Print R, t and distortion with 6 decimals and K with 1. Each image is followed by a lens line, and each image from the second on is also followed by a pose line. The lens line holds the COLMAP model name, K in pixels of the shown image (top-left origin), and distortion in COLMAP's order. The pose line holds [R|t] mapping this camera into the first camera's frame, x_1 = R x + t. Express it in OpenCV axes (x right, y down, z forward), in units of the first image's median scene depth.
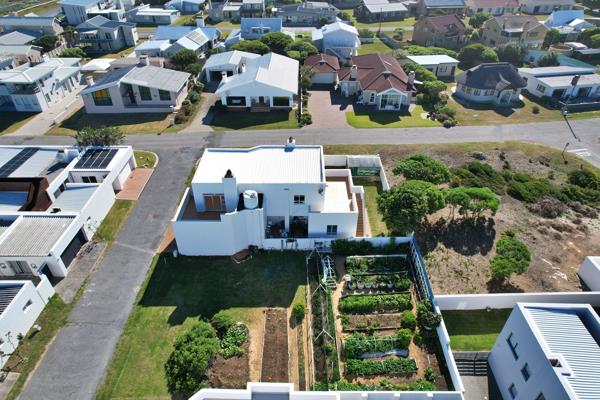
lens RADIAL K [[384.3, 0, 300.0], [0, 384.3, 200.0], [0, 0, 1]] dist [-0.076191, 0.069728]
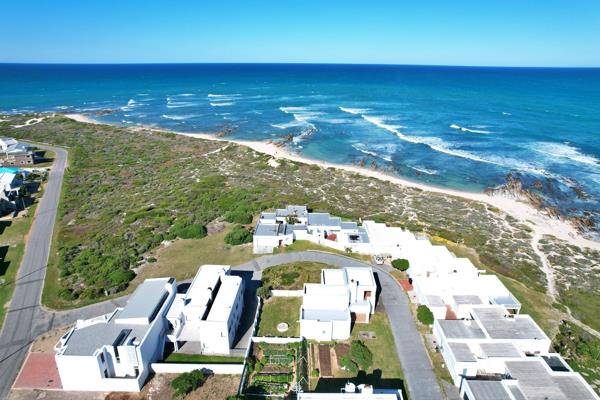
lens RADIAL K [[384.3, 0, 300.0], [0, 384.3, 200.0], [0, 0, 1]] dist [-0.076191, 0.069728]
pose [[-0.999760, -0.016729, 0.014143, 0.053380], [0.002487, 0.554751, 0.832013, -1.620628], [-0.021765, 0.831849, -0.554576, 1.223074]]
